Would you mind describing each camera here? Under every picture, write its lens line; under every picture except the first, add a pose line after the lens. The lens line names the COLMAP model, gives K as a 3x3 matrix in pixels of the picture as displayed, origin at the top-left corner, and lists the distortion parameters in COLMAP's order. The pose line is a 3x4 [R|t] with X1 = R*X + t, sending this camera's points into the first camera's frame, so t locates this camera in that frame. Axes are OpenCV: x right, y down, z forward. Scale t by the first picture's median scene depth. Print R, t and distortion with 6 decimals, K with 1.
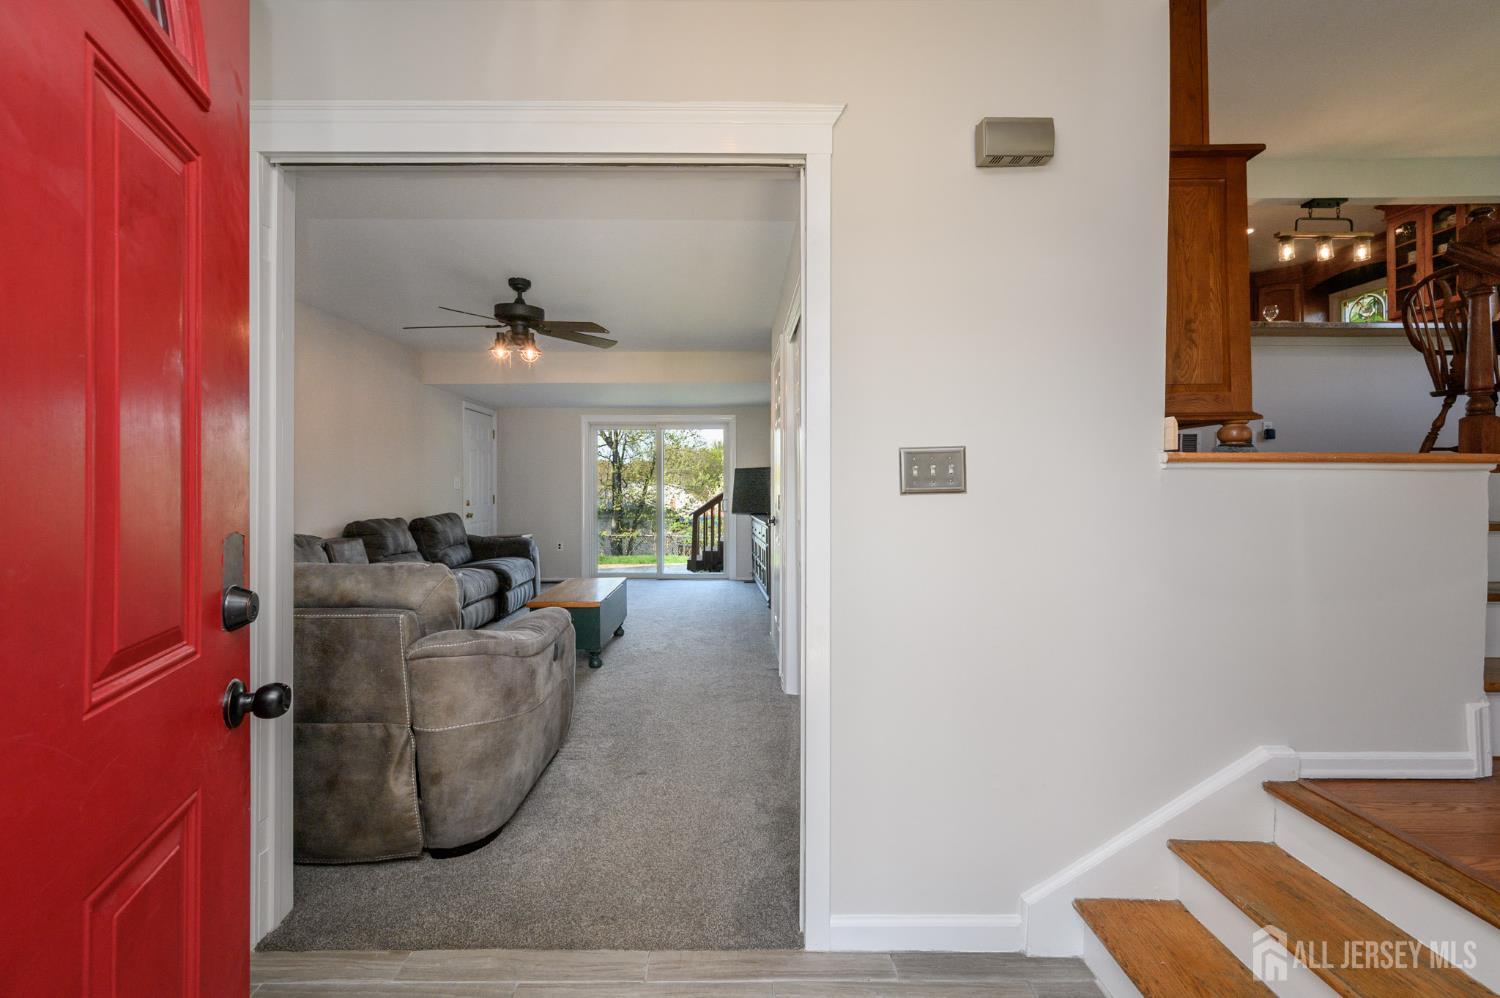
lens RADIAL K [[587.6, 0, 743.8], [0, 587.6, 485.7], [0, 0, 1]] dist [-0.001483, 0.000549]
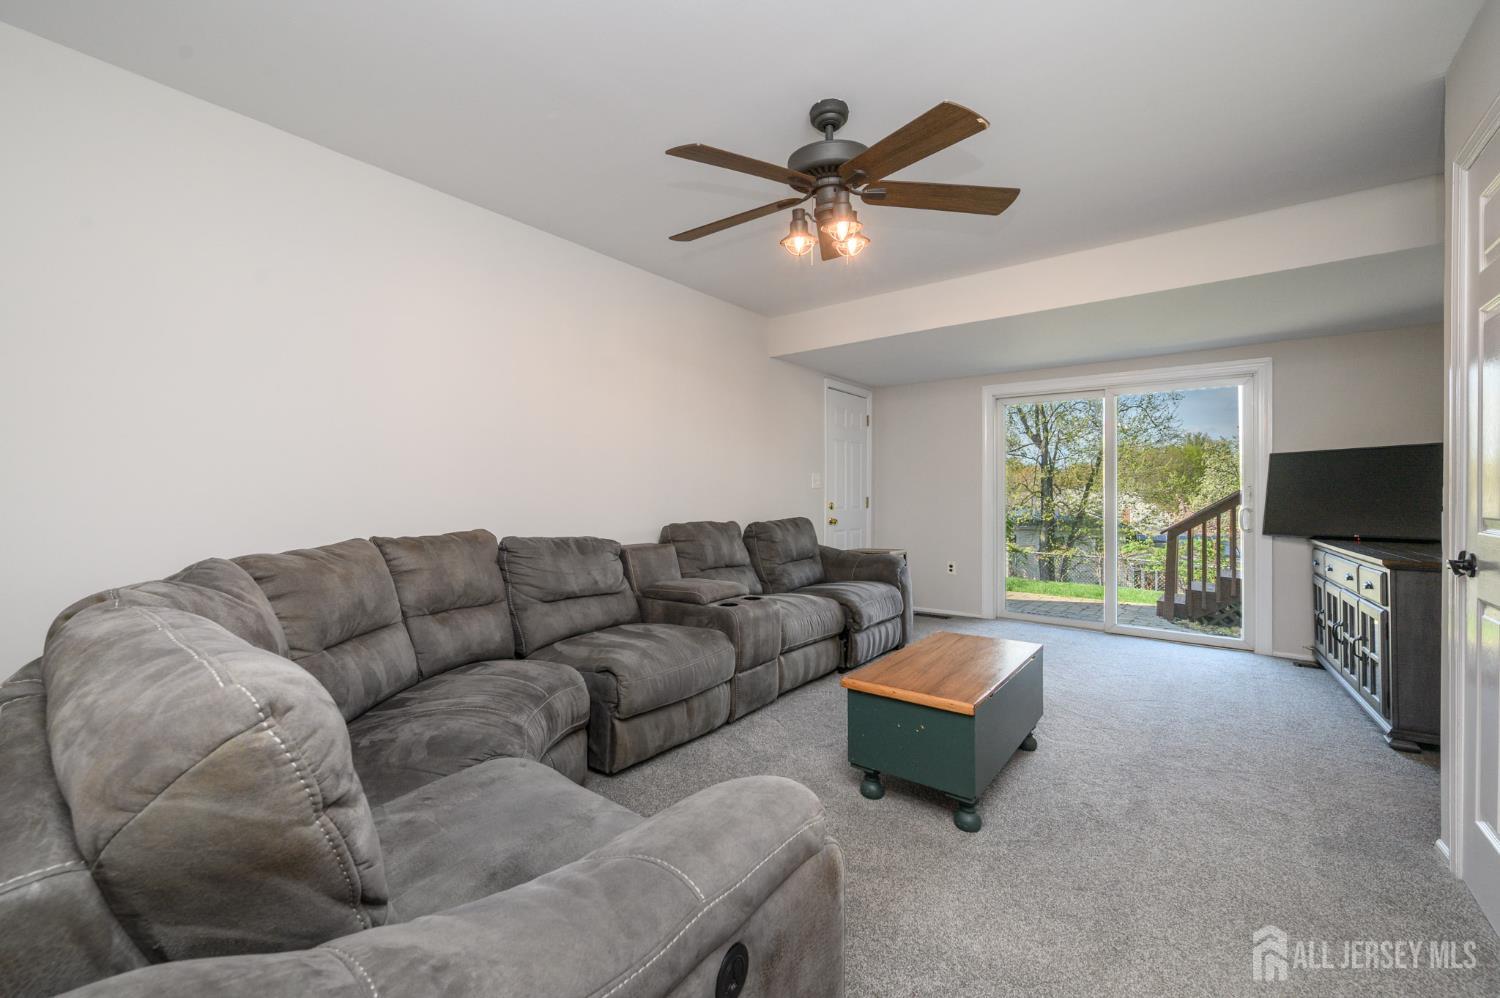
lens RADIAL K [[587.6, 0, 747.4], [0, 587.6, 491.6], [0, 0, 1]] dist [-0.001483, 0.000549]
pose [[0.771483, -0.000073, -0.636250, -0.043732], [-0.003299, 0.999986, -0.004114, 0.012175], [0.636241, 0.005273, 0.771472, 0.277080]]
